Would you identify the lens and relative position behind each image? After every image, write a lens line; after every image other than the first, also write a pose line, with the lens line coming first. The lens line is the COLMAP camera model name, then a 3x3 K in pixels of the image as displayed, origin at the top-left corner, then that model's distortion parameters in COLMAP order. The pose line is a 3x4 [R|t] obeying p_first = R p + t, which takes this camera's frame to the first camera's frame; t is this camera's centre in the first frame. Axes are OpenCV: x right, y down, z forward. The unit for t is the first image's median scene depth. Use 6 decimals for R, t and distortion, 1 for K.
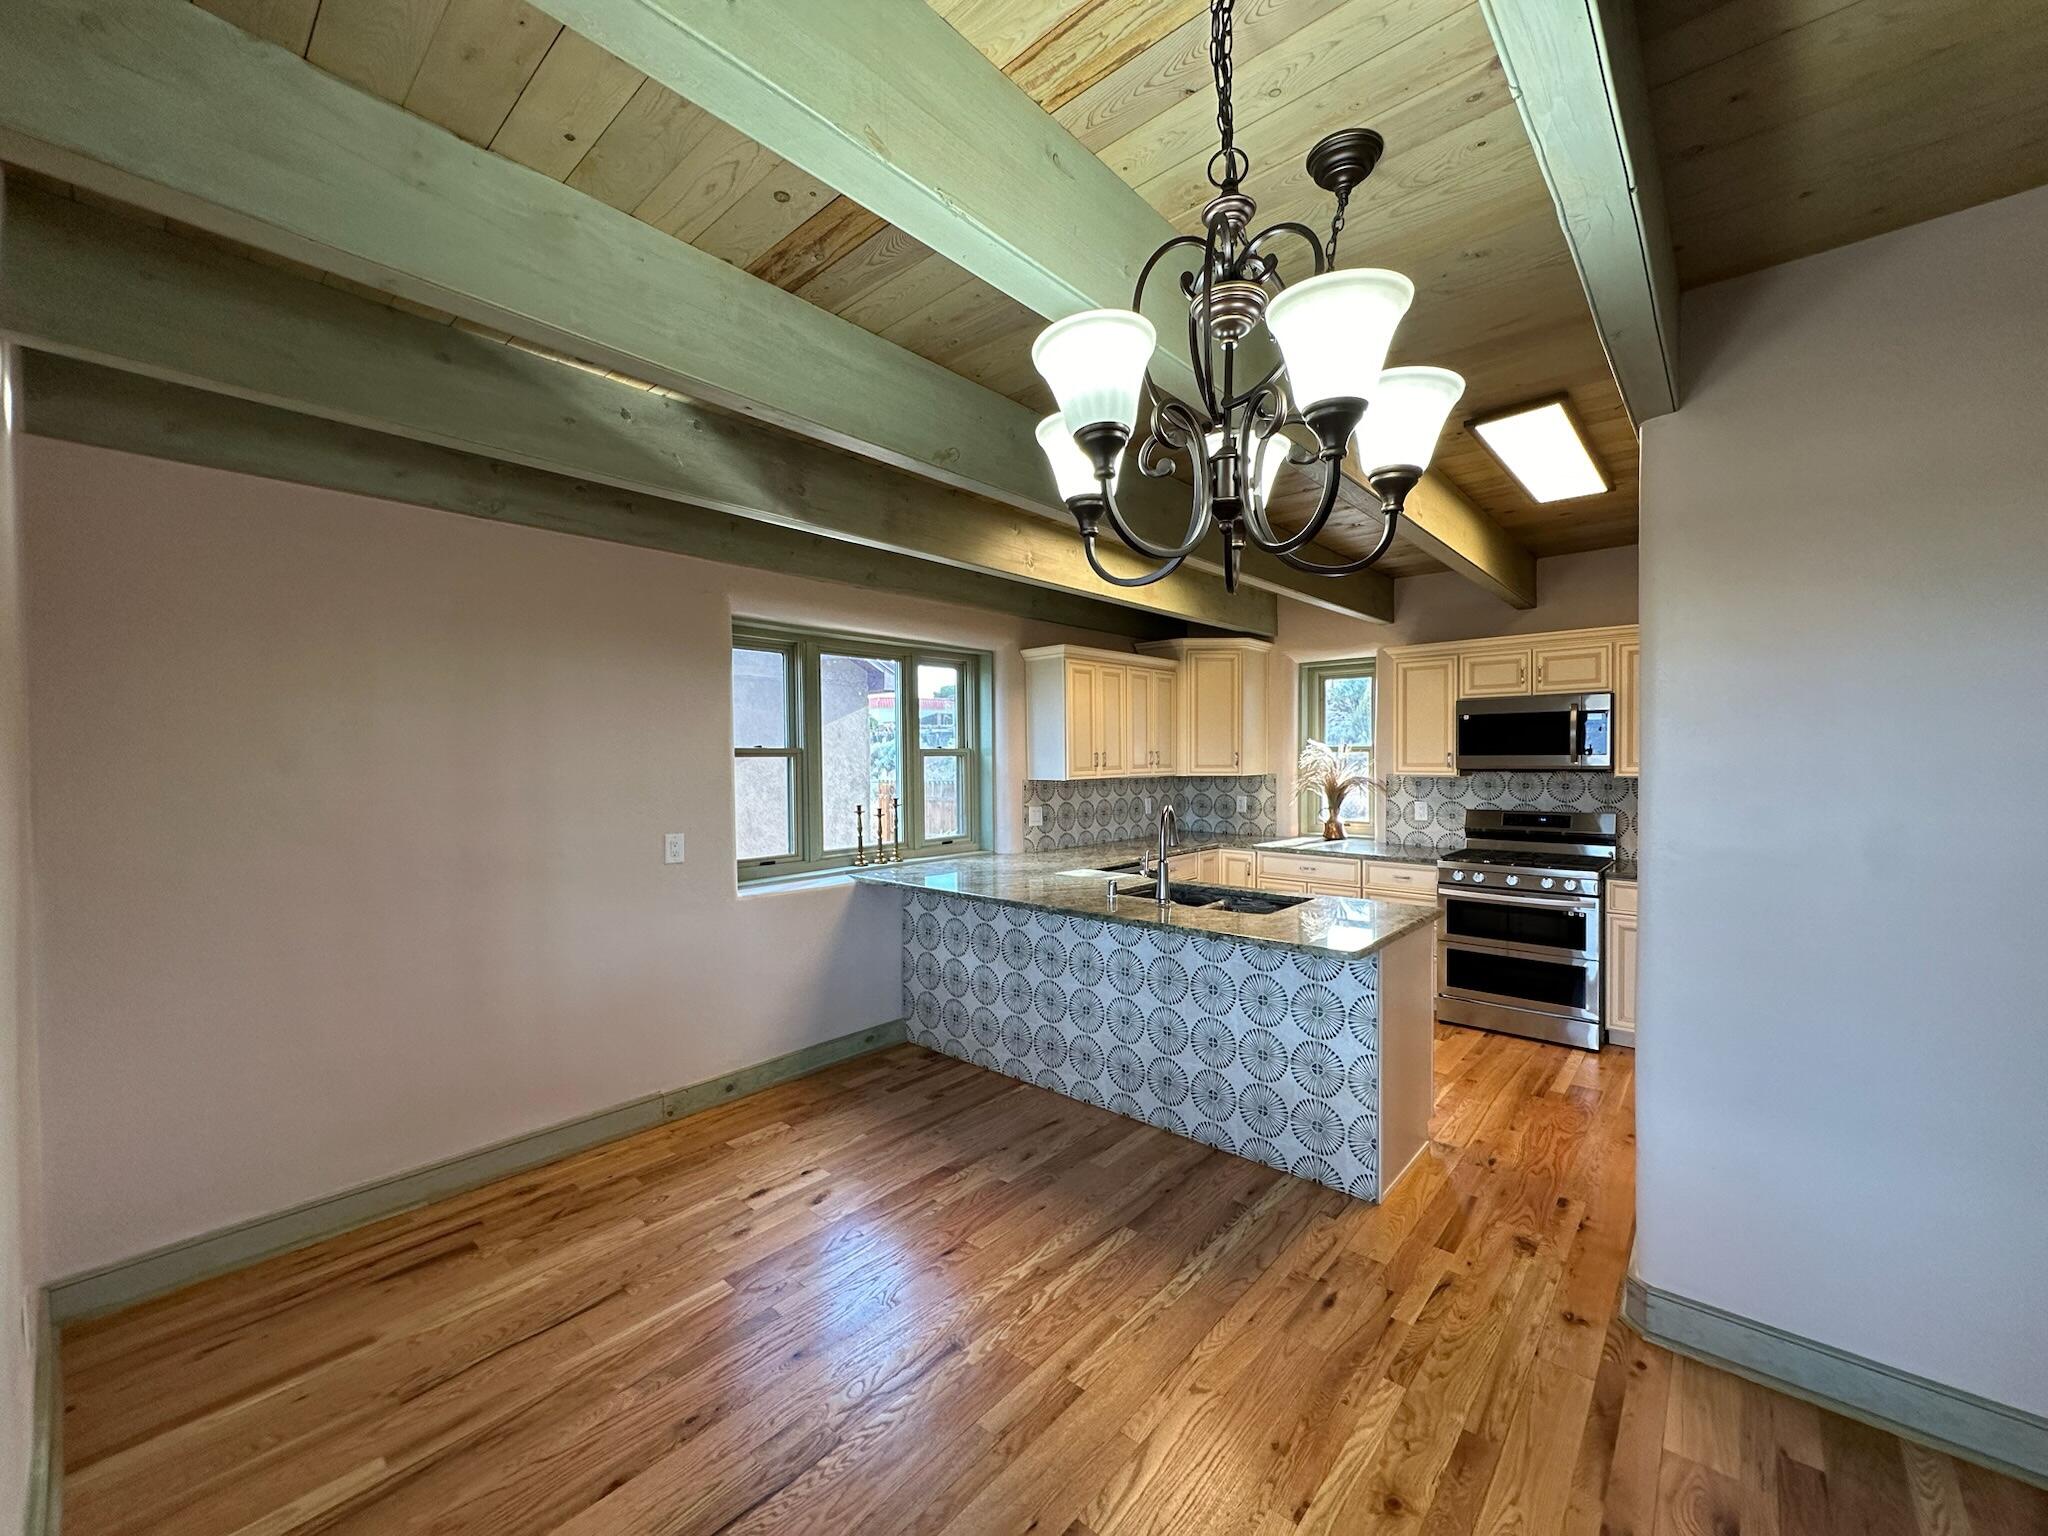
lens RADIAL K [[819.7, 0, 1022.5], [0, 819.7, 770.0], [0, 0, 1]] dist [-0.001940, 0.000651]
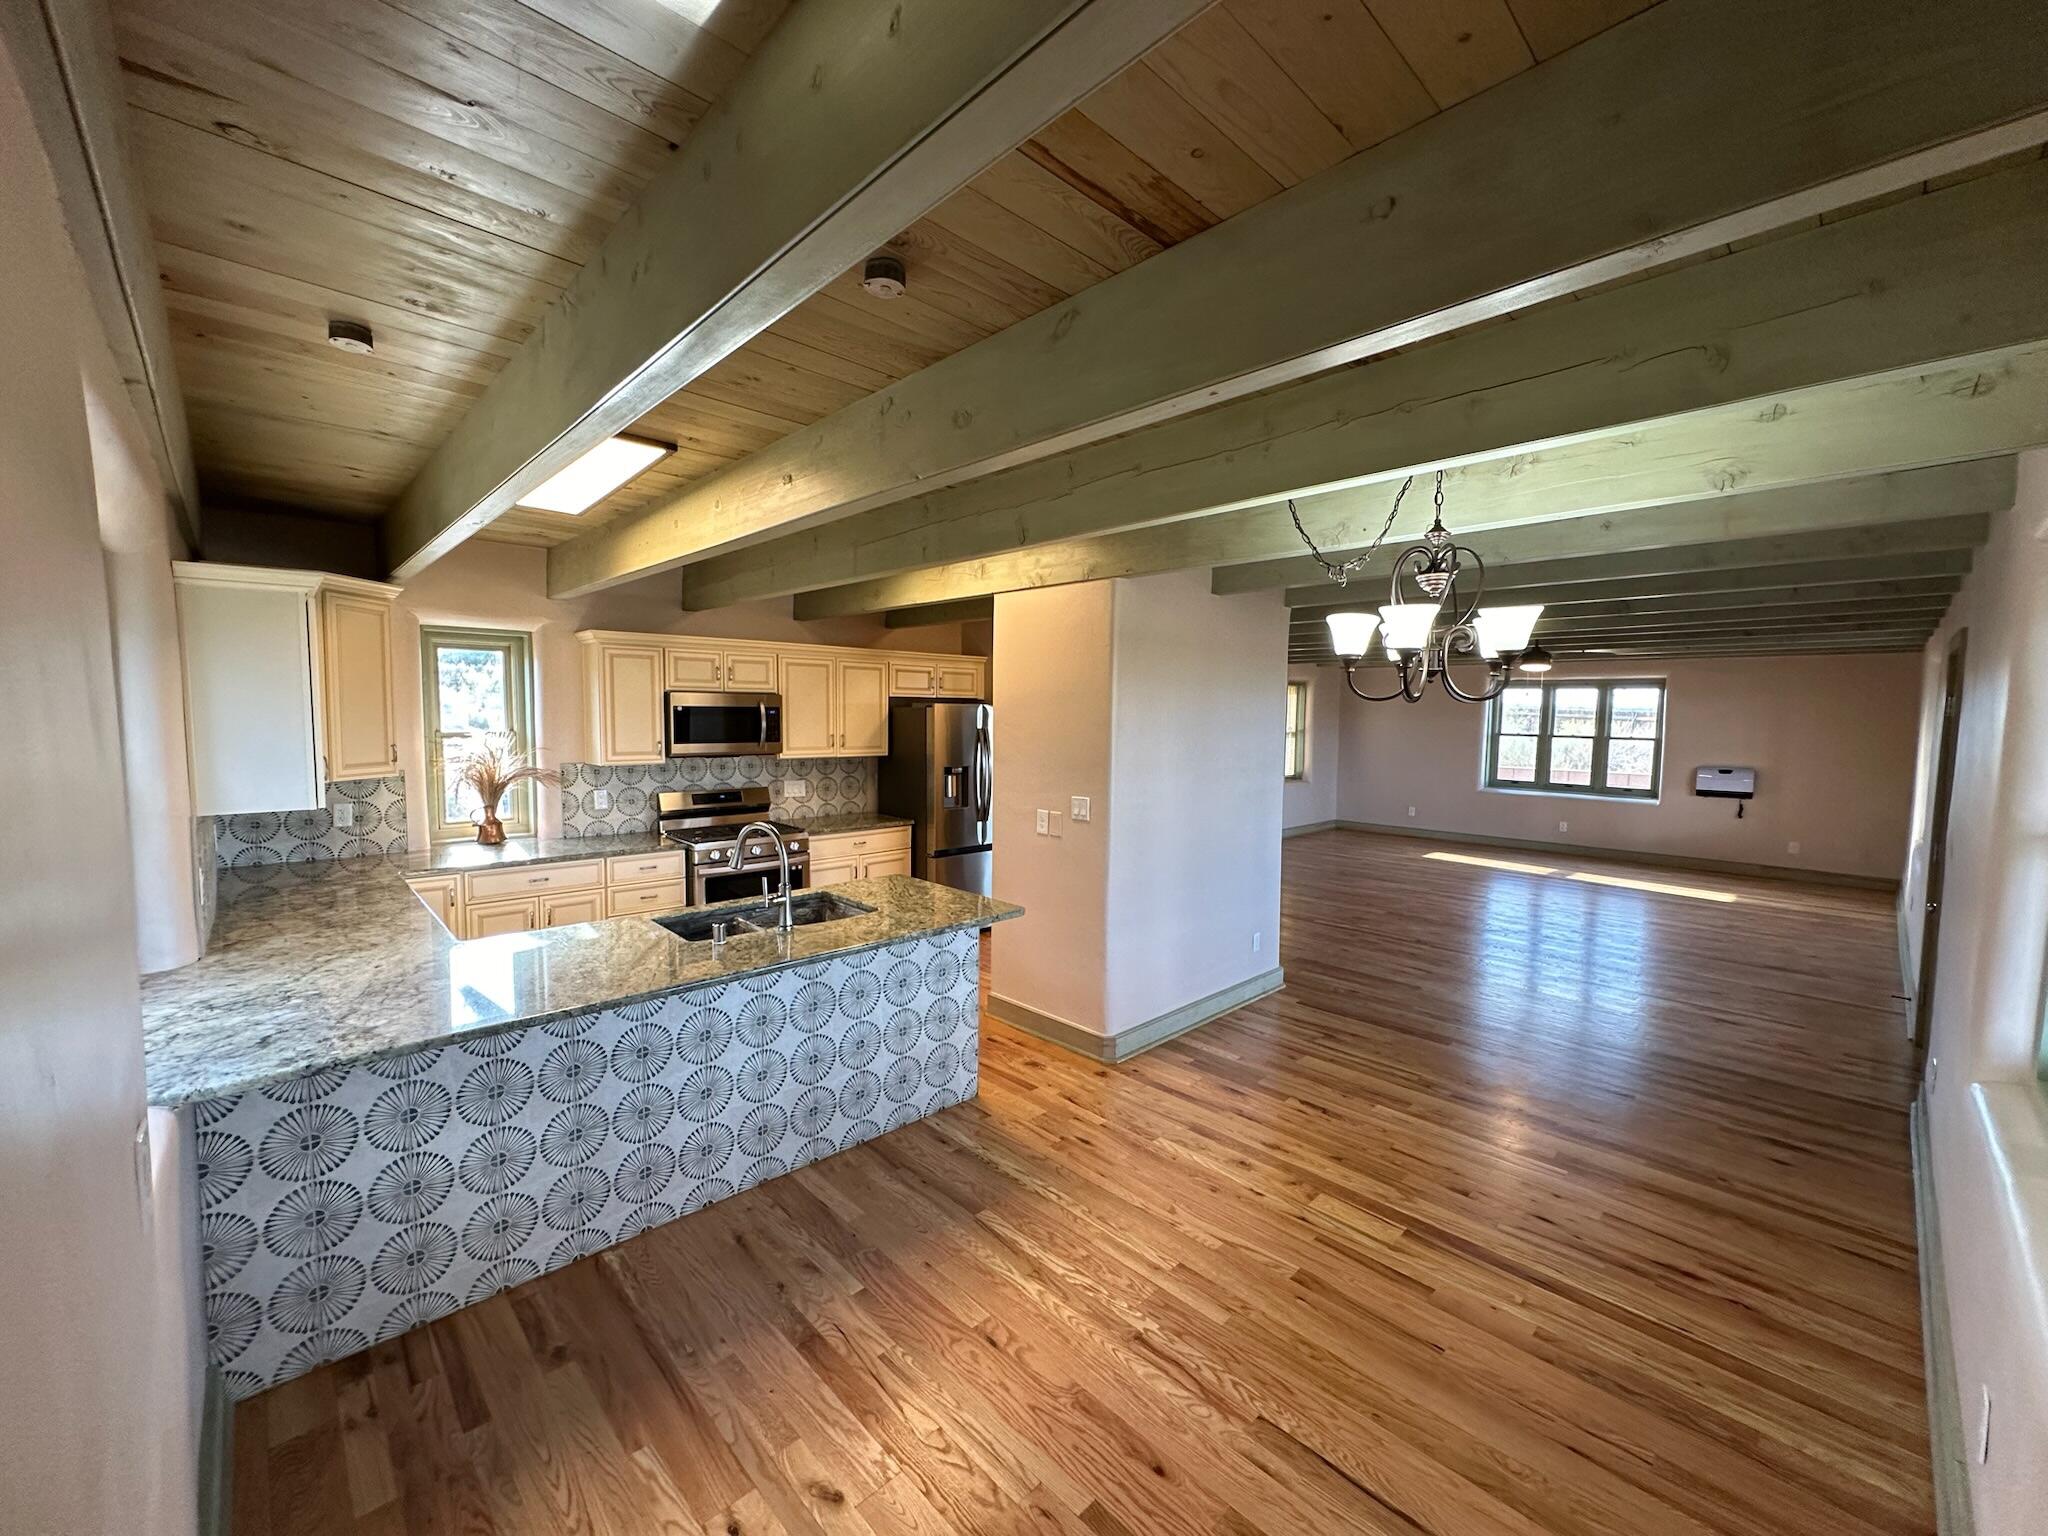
lens RADIAL K [[819.7, 0, 1021.6], [0, 819.7, 768.4], [0, 0, 1]] dist [-0.001940, 0.000651]
pose [[0.081999, -0.064097, 0.994569, -0.701957], [0.006273, 0.997943, 0.063798, -0.073253], [-0.996613, 0.001007, 0.082232, 0.664315]]
